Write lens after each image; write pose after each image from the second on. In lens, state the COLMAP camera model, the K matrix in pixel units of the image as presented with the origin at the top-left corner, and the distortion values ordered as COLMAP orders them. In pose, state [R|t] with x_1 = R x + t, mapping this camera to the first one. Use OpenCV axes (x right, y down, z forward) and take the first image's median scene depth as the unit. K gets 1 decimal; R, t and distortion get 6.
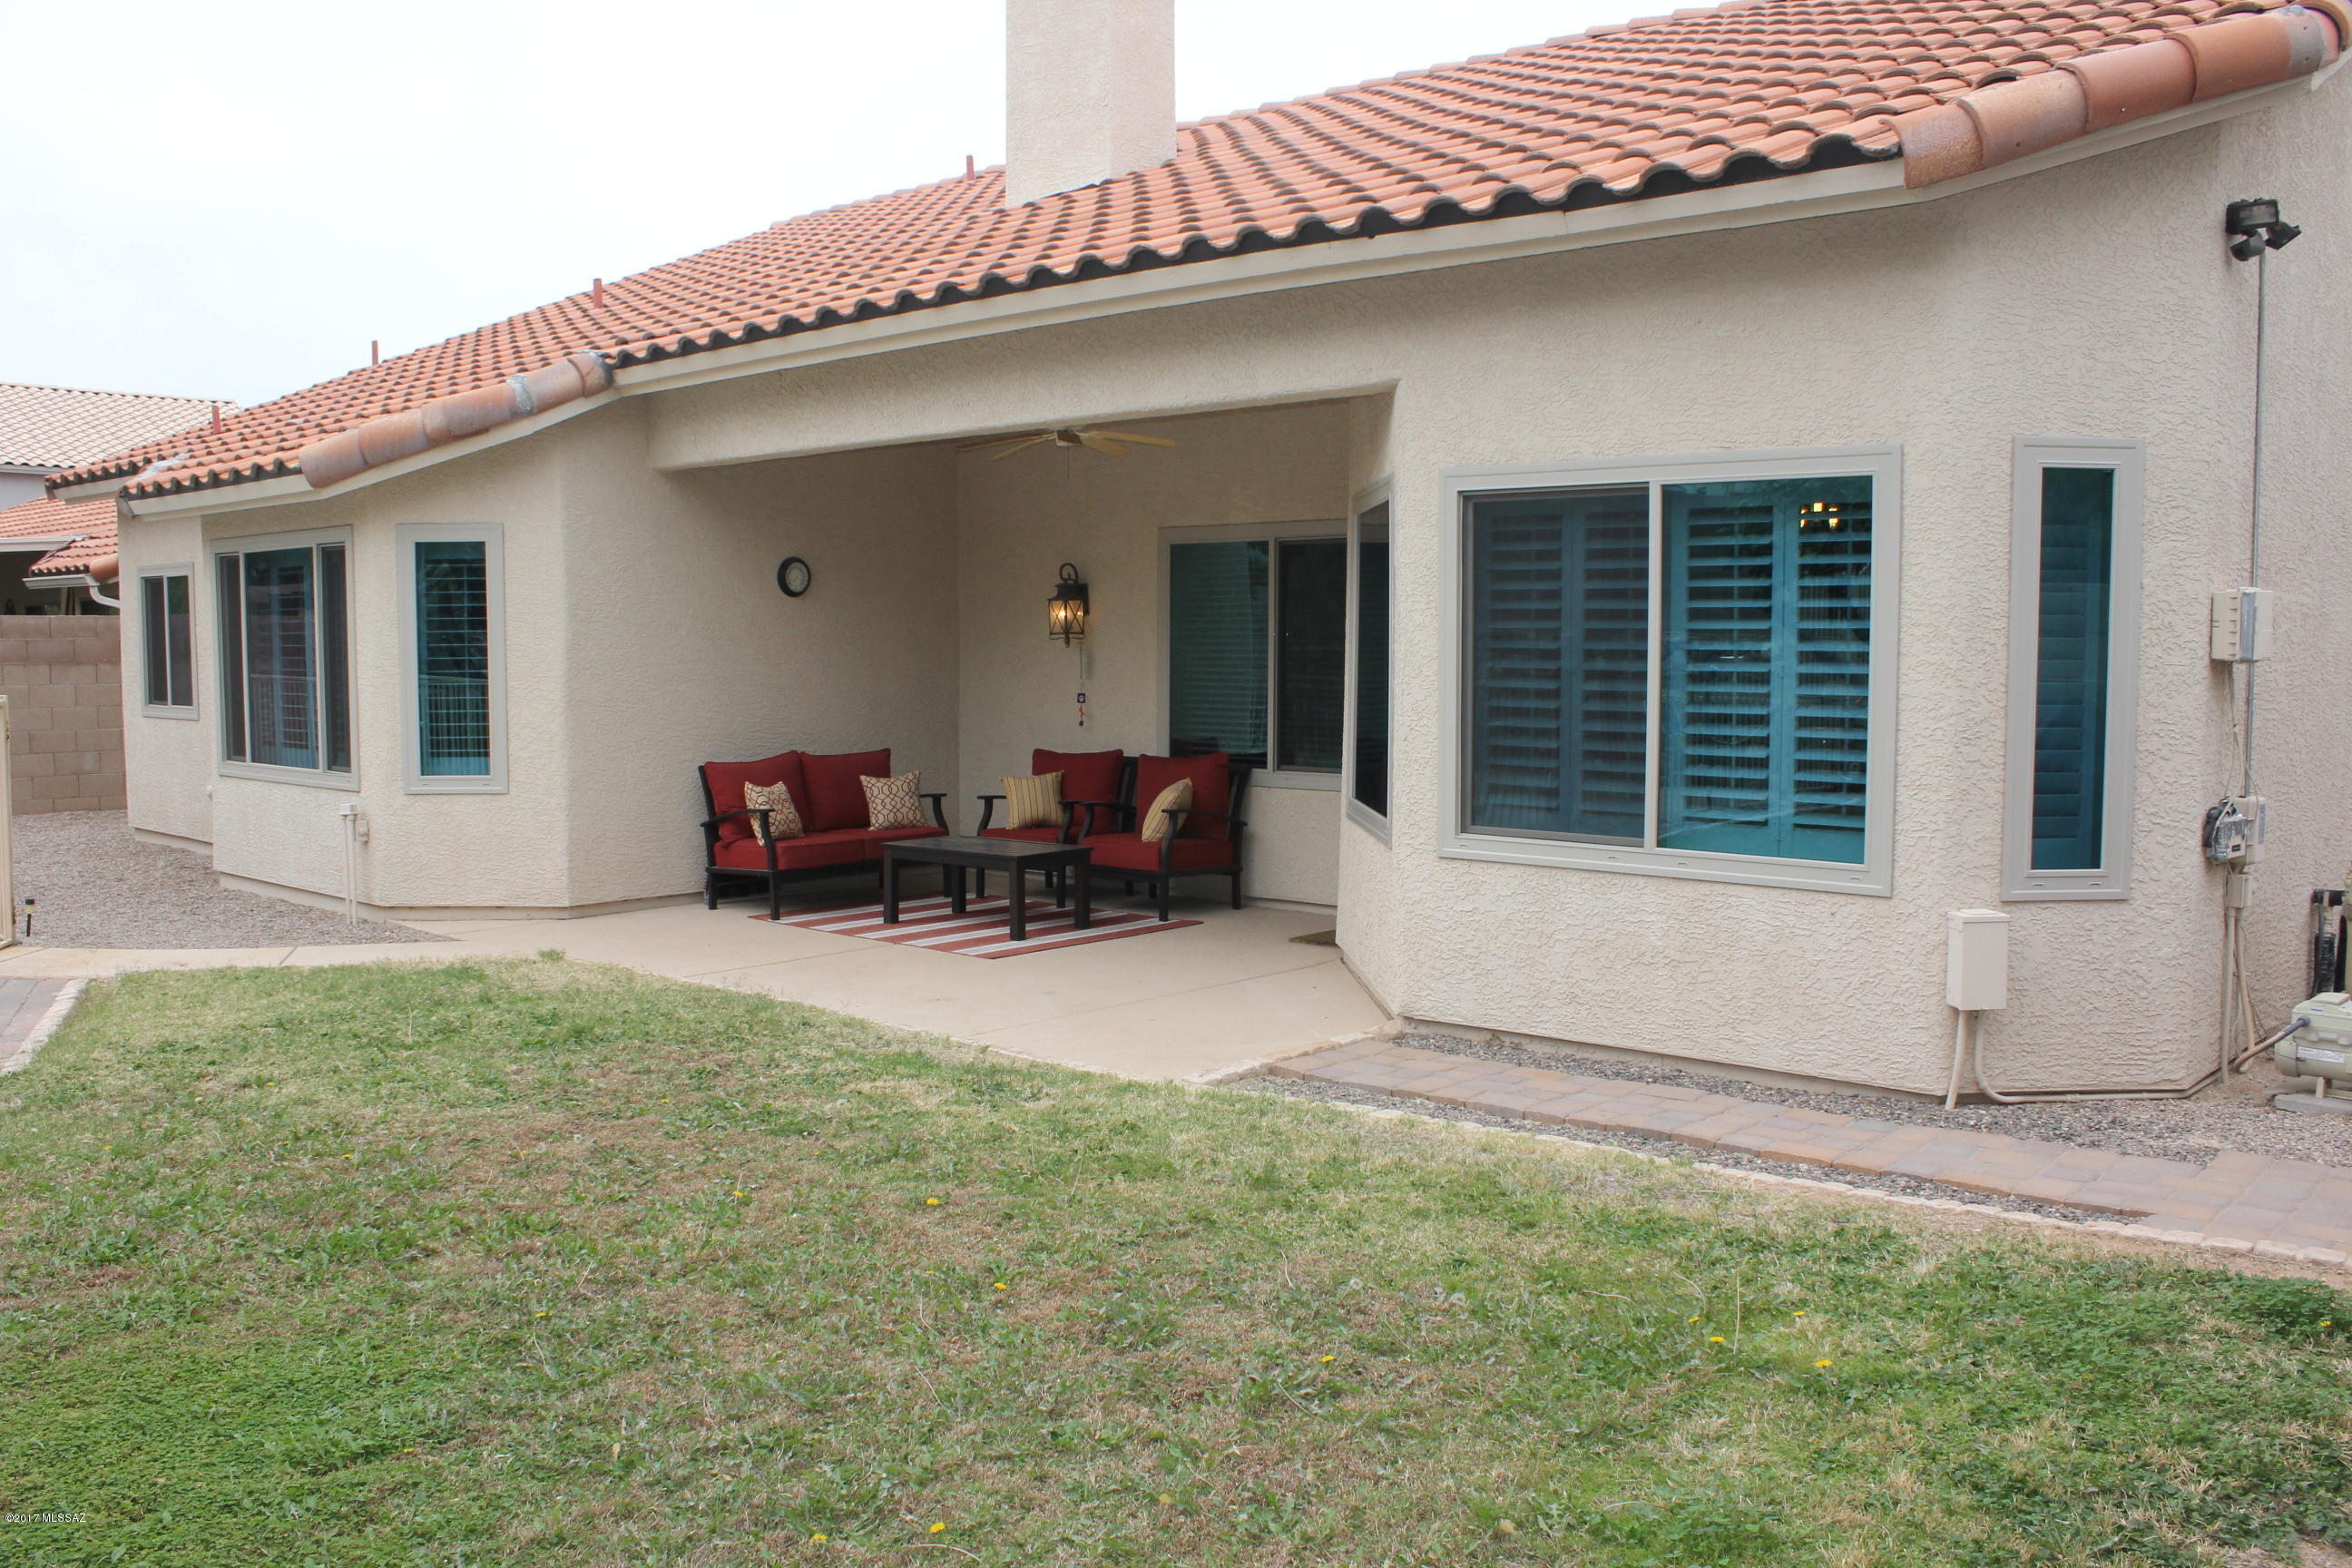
lens RADIAL K [[1956.9, 0, 1169.4], [0, 1956.9, 786.4], [0, 0, 1]] dist [-0.155565, 0.124747]
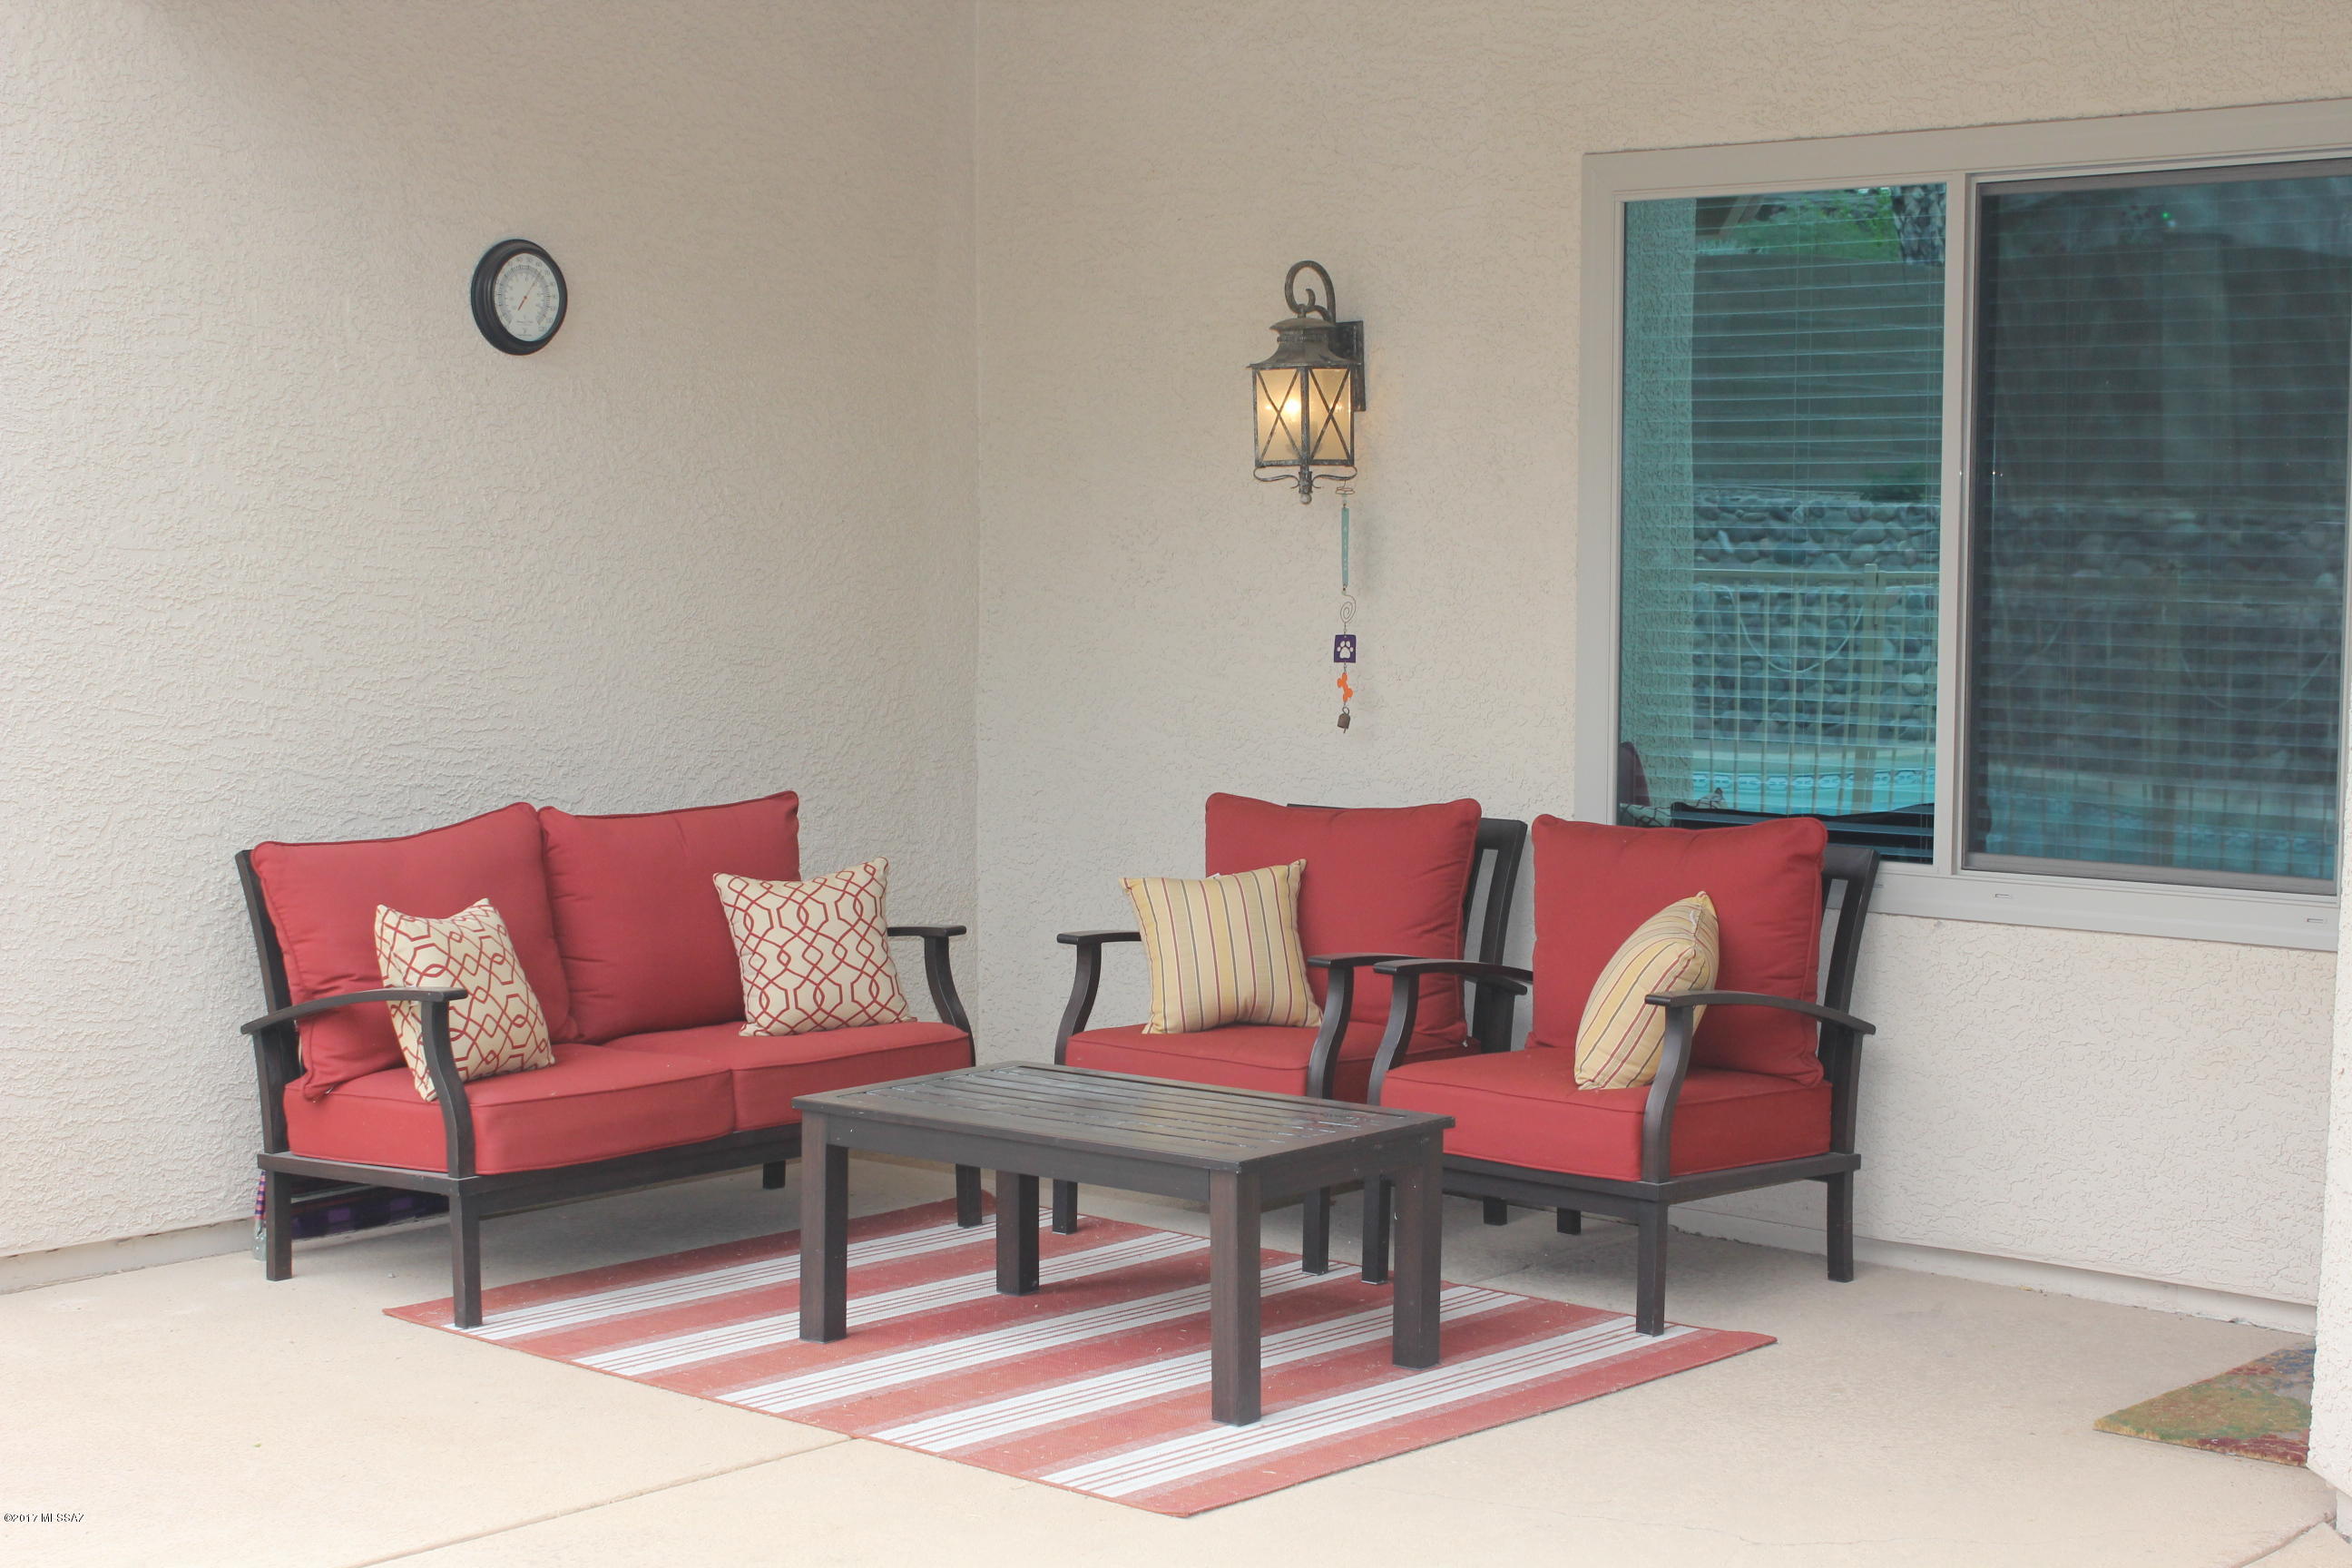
lens RADIAL K [[3842.9, 0, 1181.6], [0, 3842.9, 785.5], [0, 0, 1]] dist [0.042675, 0.000000]
pose [[0.999959, -0.001783, -0.008836, -0.072308], [0.001810, 0.999994, 0.003066, -0.024221], [0.008830, -0.003082, 0.999956, 0.330908]]
